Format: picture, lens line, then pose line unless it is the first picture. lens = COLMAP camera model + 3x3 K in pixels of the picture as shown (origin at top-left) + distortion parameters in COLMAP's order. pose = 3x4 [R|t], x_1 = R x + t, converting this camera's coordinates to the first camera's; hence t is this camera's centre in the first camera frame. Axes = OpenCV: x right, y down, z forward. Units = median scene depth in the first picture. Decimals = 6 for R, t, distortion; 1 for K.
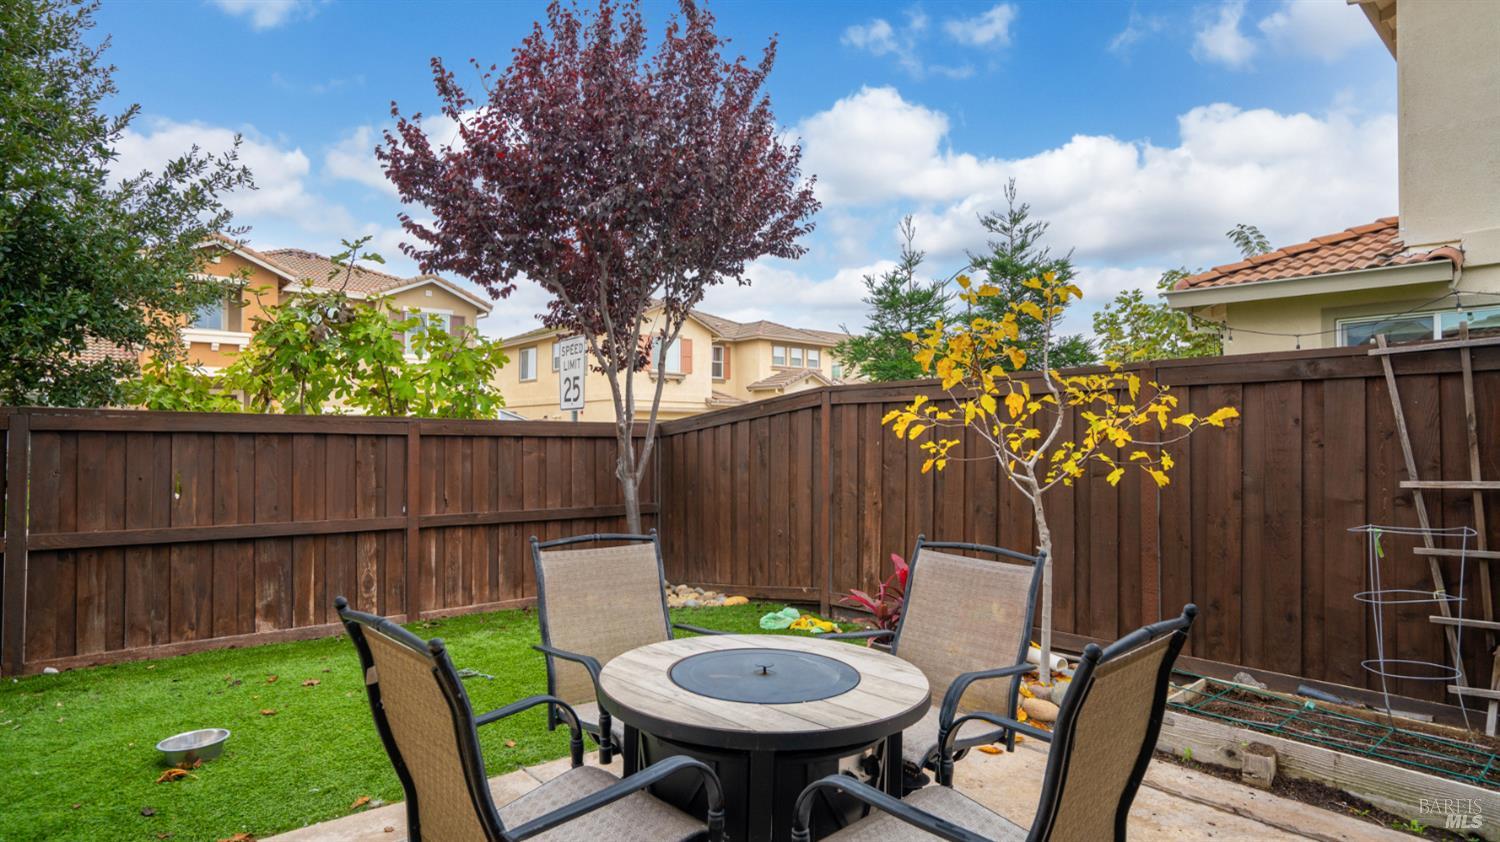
lens RADIAL K [[801.1, 0, 750.0], [0, 801.1, 421.0], [0, 0, 1]] dist [-0.005254, 0.000466]
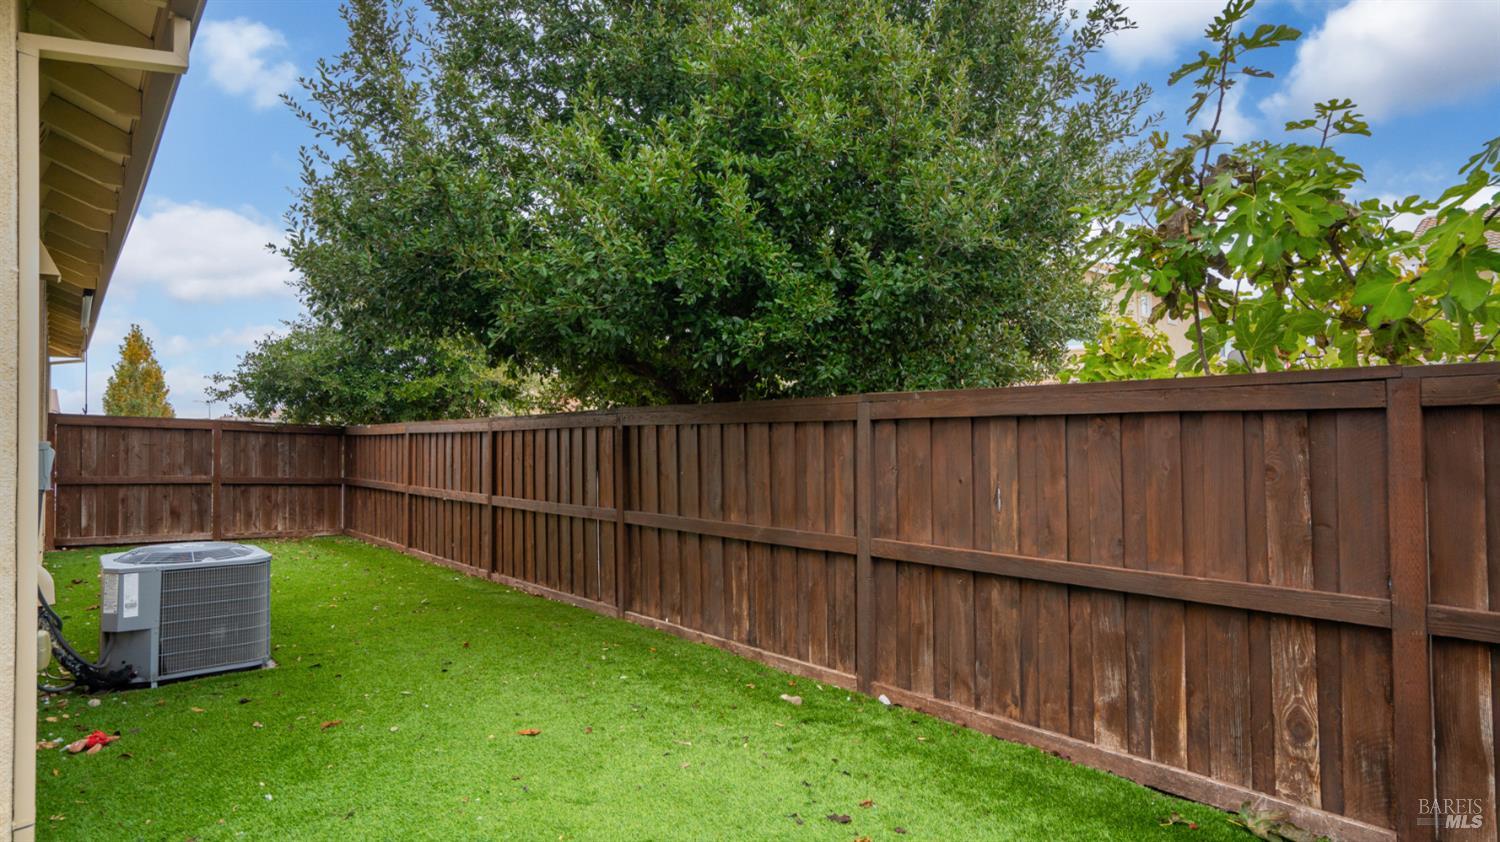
lens RADIAL K [[801.1, 0, 750.0], [0, 801.1, 421.0], [0, 0, 1]] dist [-0.005254, 0.000466]
pose [[0.010263, -0.025243, -0.999629, -0.006868], [0.036155, 0.999037, -0.024857, 0.023084], [0.999293, -0.035886, 0.011166, 0.682602]]
